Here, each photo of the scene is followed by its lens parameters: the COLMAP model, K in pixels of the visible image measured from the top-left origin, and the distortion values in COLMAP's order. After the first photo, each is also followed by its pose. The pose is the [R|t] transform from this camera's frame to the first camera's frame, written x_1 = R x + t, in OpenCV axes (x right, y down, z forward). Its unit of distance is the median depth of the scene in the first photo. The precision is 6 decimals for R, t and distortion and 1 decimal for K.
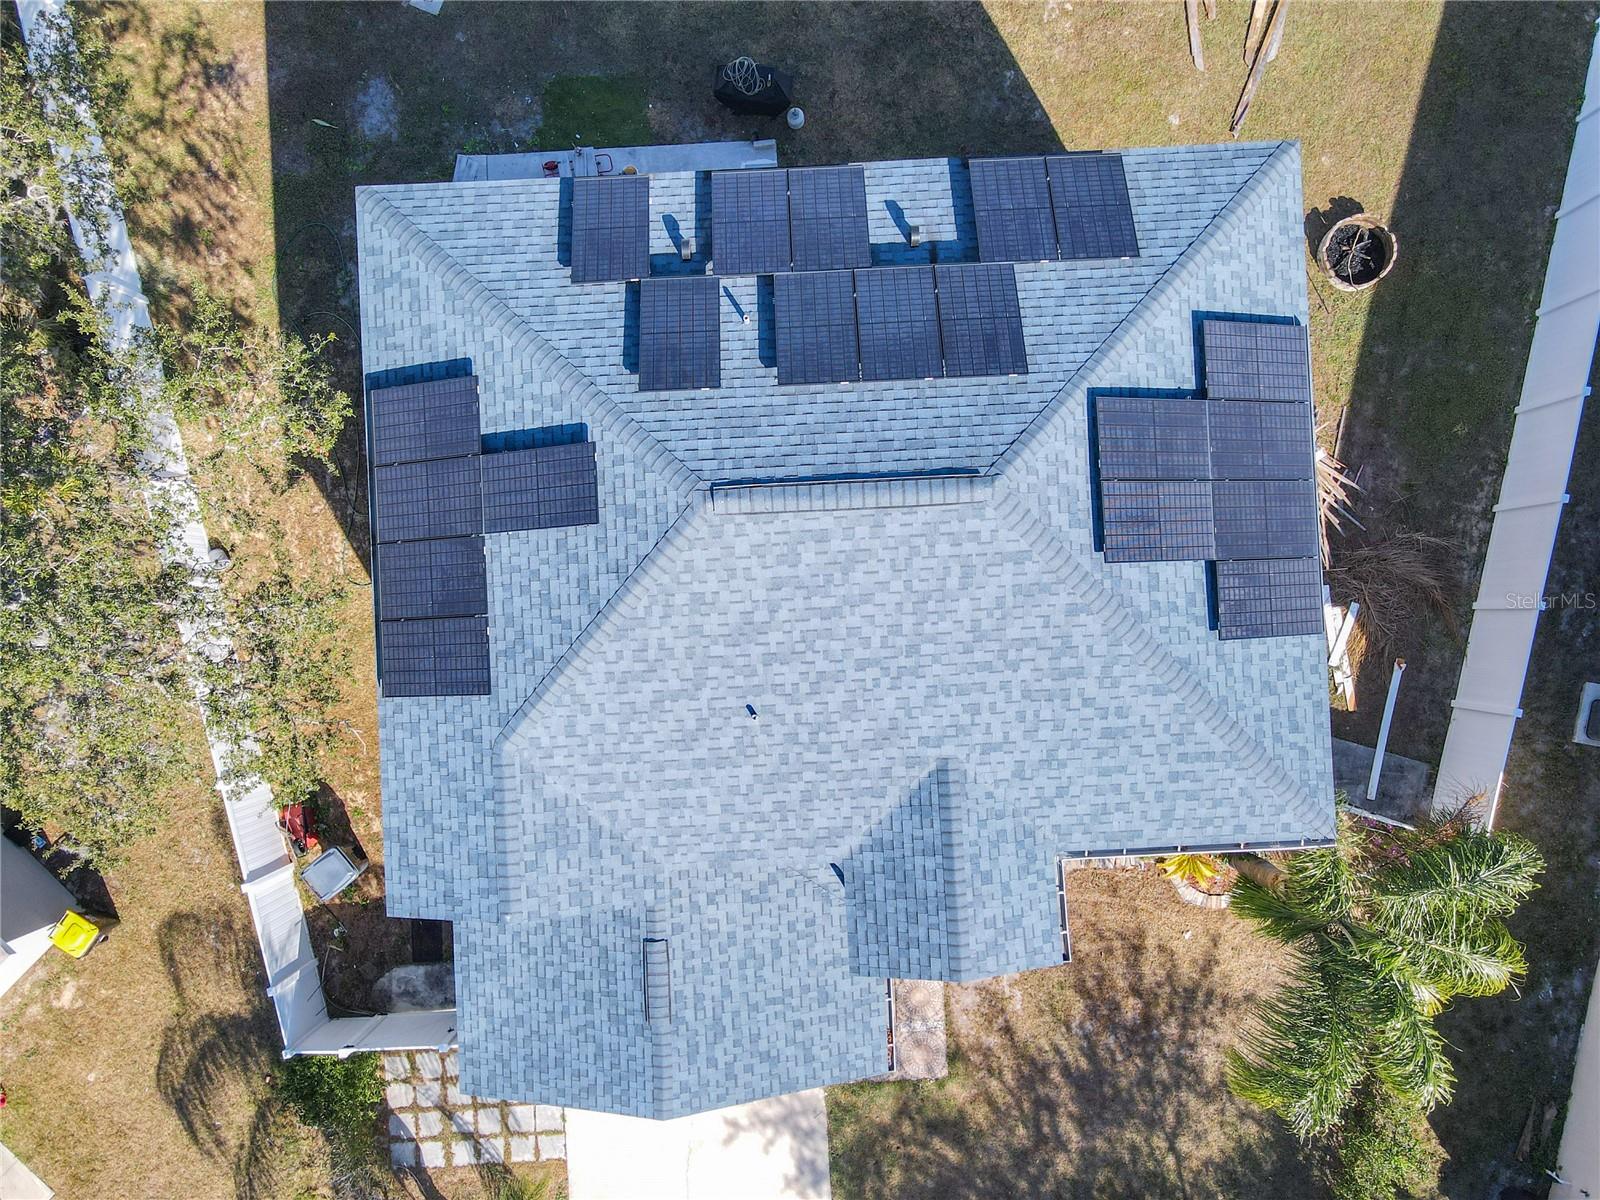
lens RADIAL K [[1176.3, 0, 795.7], [0, 1176.3, 589.2], [0, 0, 1]] dist [0.010394, 0.009220]
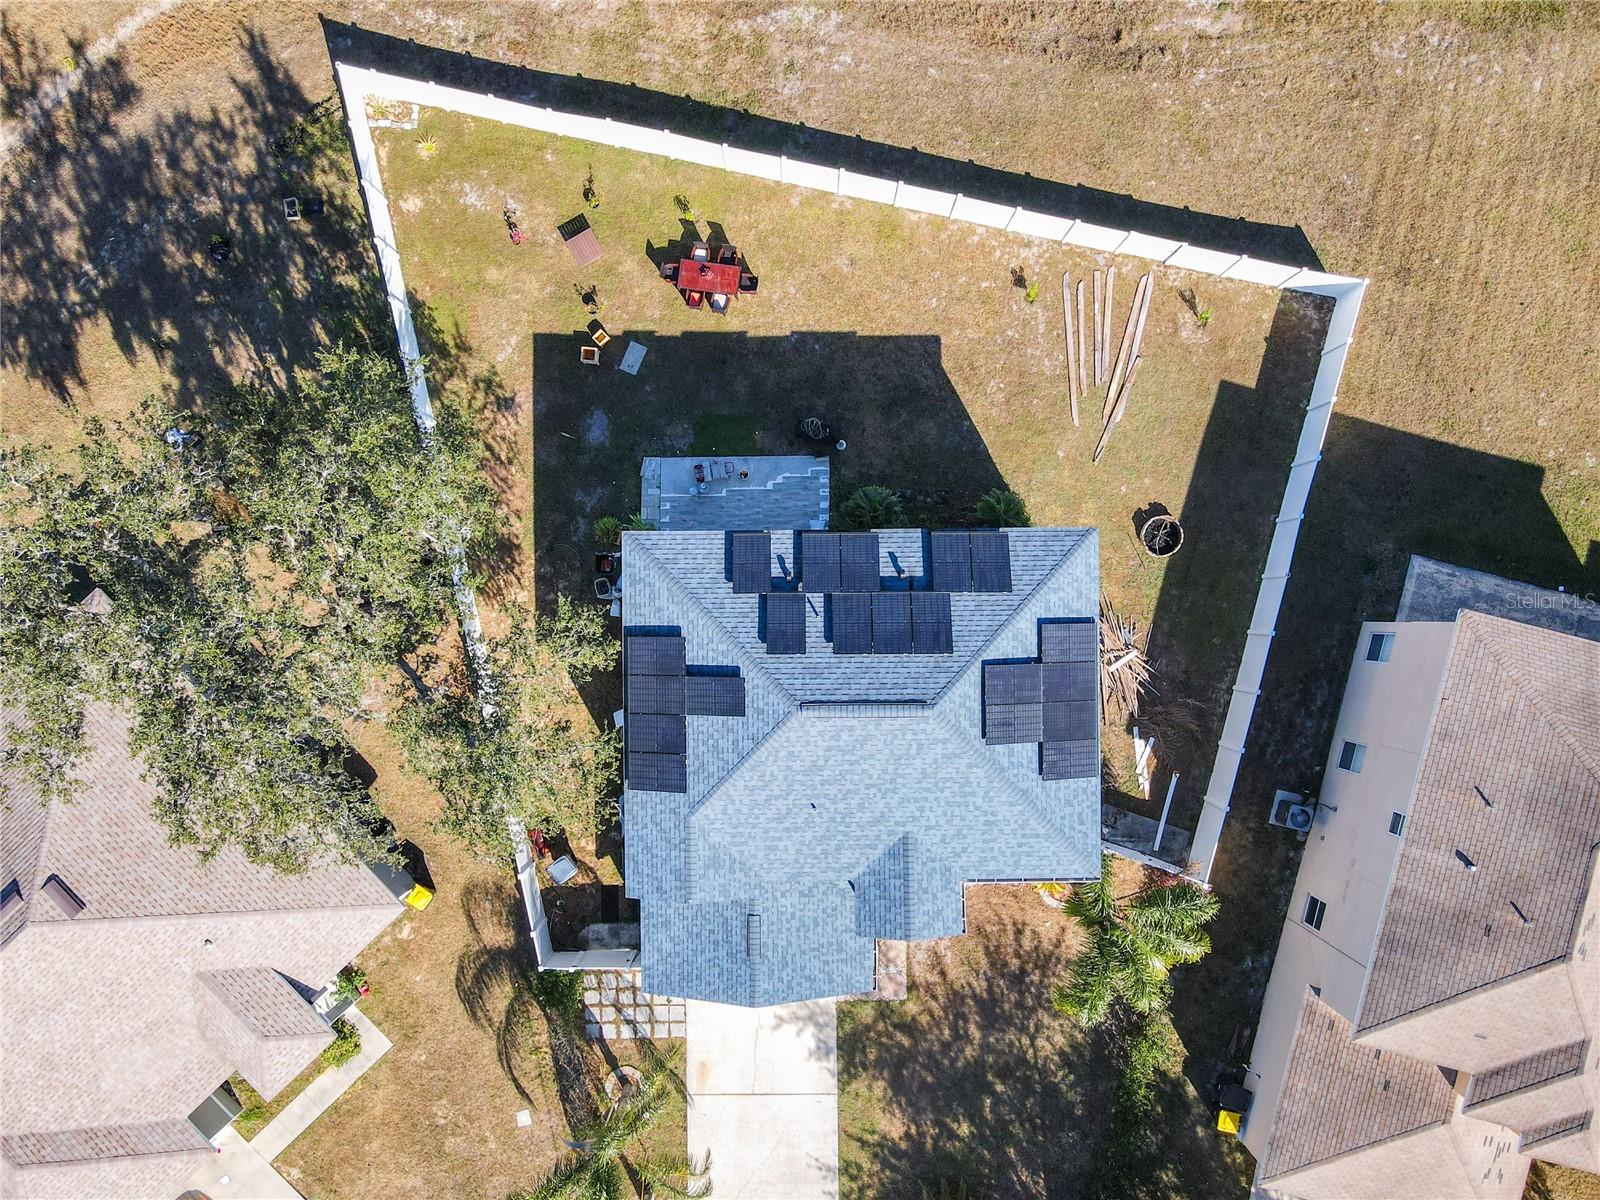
lens RADIAL K [[1187.0, 0, 790.1], [0, 1187.0, 595.2], [0, 0, 1]] dist [0.008424, 0.005931]
pose [[0.999246, 0.038624, -0.004066, -0.080028], [-0.038523, 0.999008, 0.022328, -0.294953], [0.004925, -0.022154, 0.999742, -1.015245]]
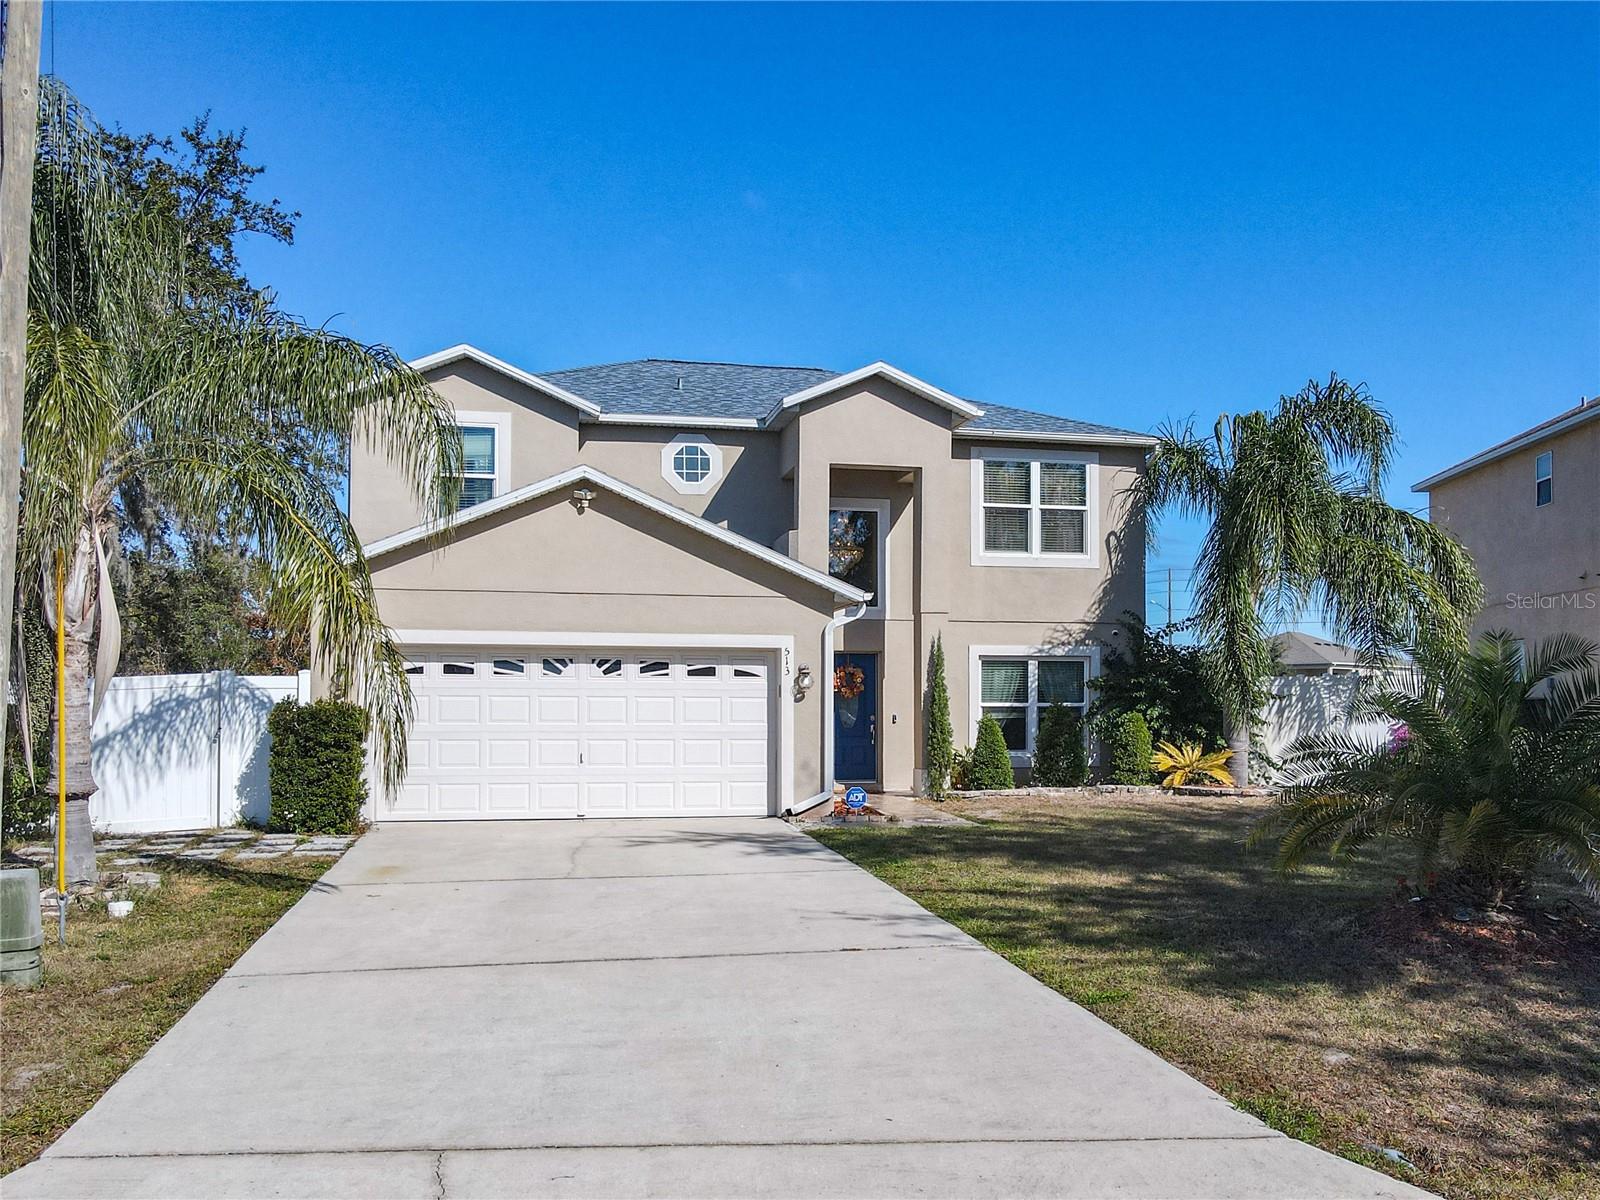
lens RADIAL K [[1403.0, 0, 857.7], [0, 1403.0, 678.4], [0, 0, 1]] dist [0.013664, 0.006872]
pose [[0.984735, 0.008382, 0.173857, -0.102176], [0.173862, 0.000154, -0.984770, 1.573382], [-0.008281, 0.999965, -0.001305, 1.258266]]
